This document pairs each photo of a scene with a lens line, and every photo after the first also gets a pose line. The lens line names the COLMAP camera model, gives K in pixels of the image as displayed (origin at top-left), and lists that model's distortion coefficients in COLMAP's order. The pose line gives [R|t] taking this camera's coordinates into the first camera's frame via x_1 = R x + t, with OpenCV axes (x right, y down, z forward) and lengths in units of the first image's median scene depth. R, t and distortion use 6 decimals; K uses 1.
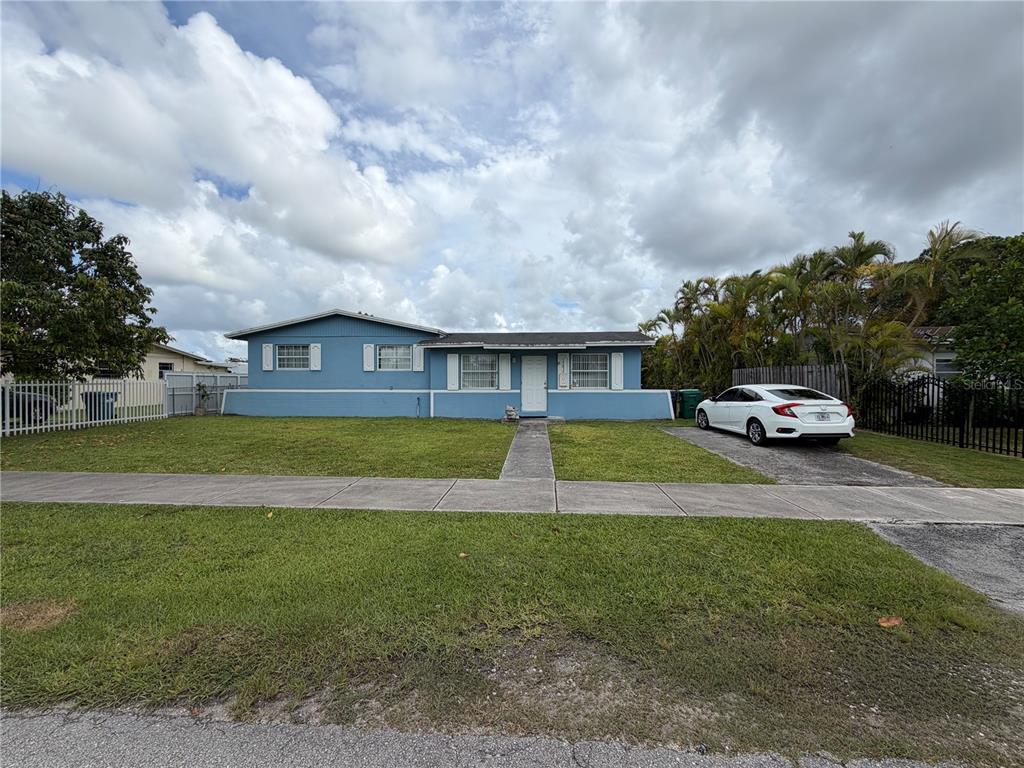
lens RADIAL K [[410.2, 0, 517.8], [0, 410.2, 377.5], [0, 0, 1]] dist [0.000075, 0.000178]
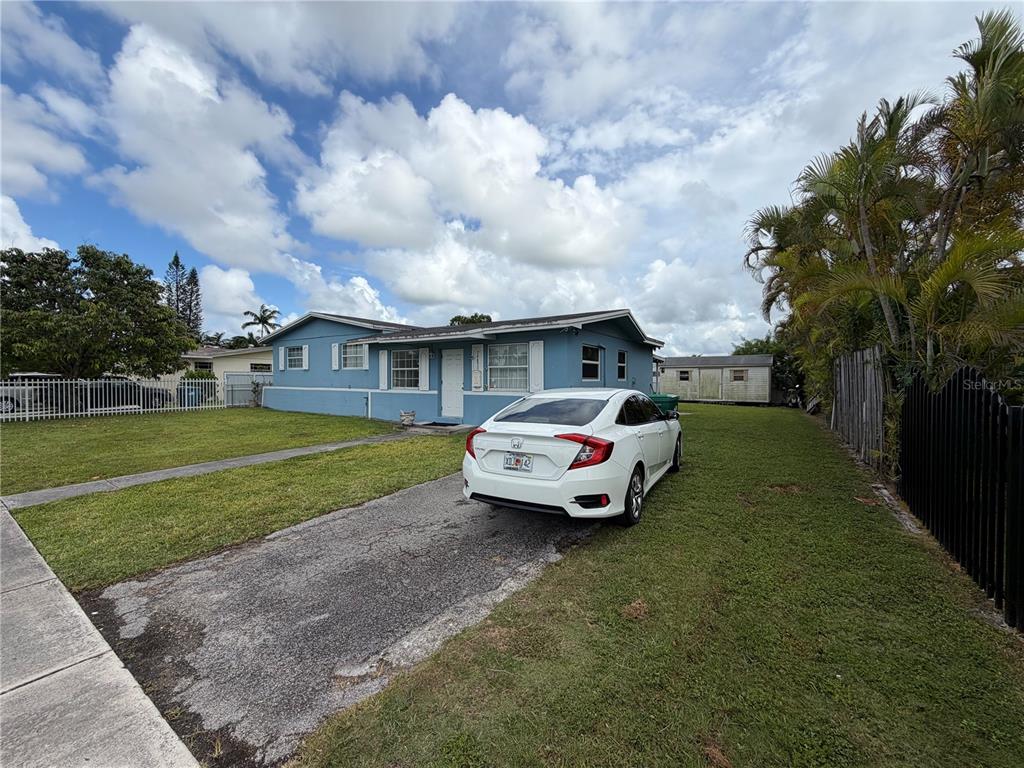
lens RADIAL K [[410.2, 0, 512.3], [0, 410.2, 394.5], [0, 0, 1]] dist [0.000075, 0.000178]
pose [[0.857957, 0.020330, -0.513319, 0.544749], [0.000946, 0.999152, 0.041153, 0.003478], [0.513721, -0.035793, 0.857210, 0.355307]]
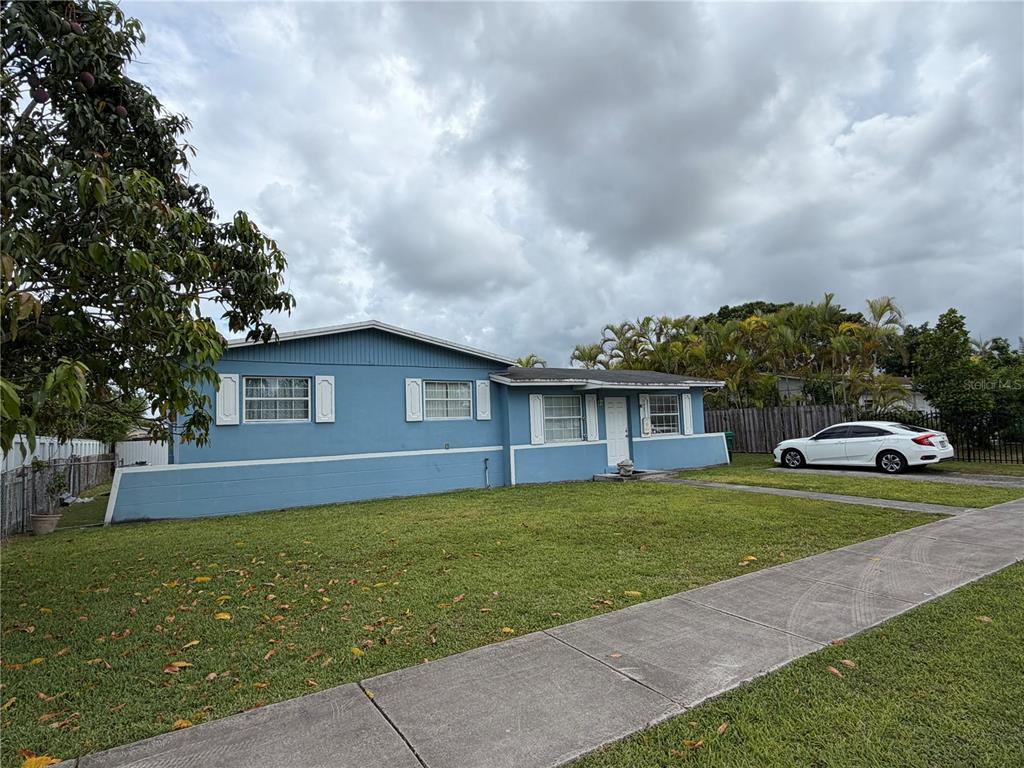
lens RADIAL K [[548.2, 0, 513.6], [0, 548.2, 379.7], [0, 0, 1]] dist [-0.011377, 0.001995]
pose [[0.812731, 0.019515, 0.582312, -0.742324], [0.033425, 0.996231, -0.080037, -0.006995], [-0.581679, 0.084512, 0.809016, 0.227093]]
